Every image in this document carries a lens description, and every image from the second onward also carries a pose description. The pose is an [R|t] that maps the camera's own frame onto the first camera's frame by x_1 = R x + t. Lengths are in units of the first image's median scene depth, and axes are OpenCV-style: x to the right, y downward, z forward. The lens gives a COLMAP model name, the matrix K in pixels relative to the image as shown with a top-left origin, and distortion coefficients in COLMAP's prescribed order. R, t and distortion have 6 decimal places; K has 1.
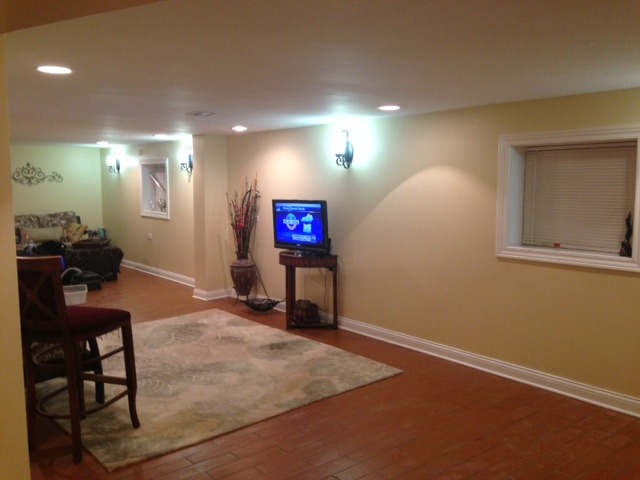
lens RADIAL K [[590.9, 0, 319.6], [0, 590.9, 238.7], [0, 0, 1]] dist [0.071689, 0.000000]
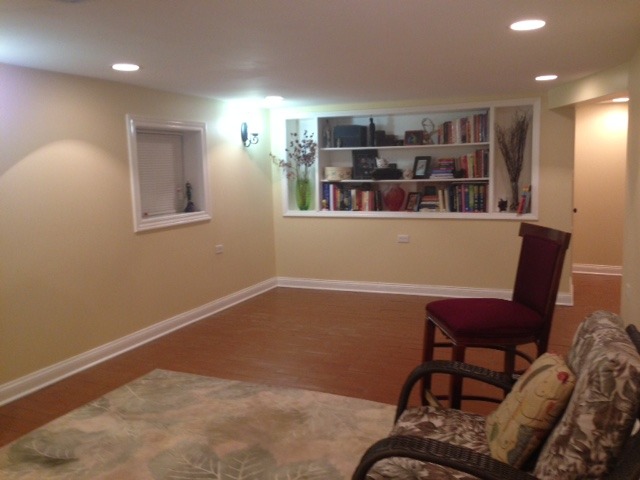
lens RADIAL K [[590.9, 0, 320.3], [0, 590.9, 241.9], [0, 0, 1]] dist [0.071689, 0.000000]
pose [[-0.462905, -0.094175, 0.881391, -0.766683], [0.123905, 0.977703, 0.169541, -0.088428], [-0.877705, 0.187690, -0.440915, 1.182151]]
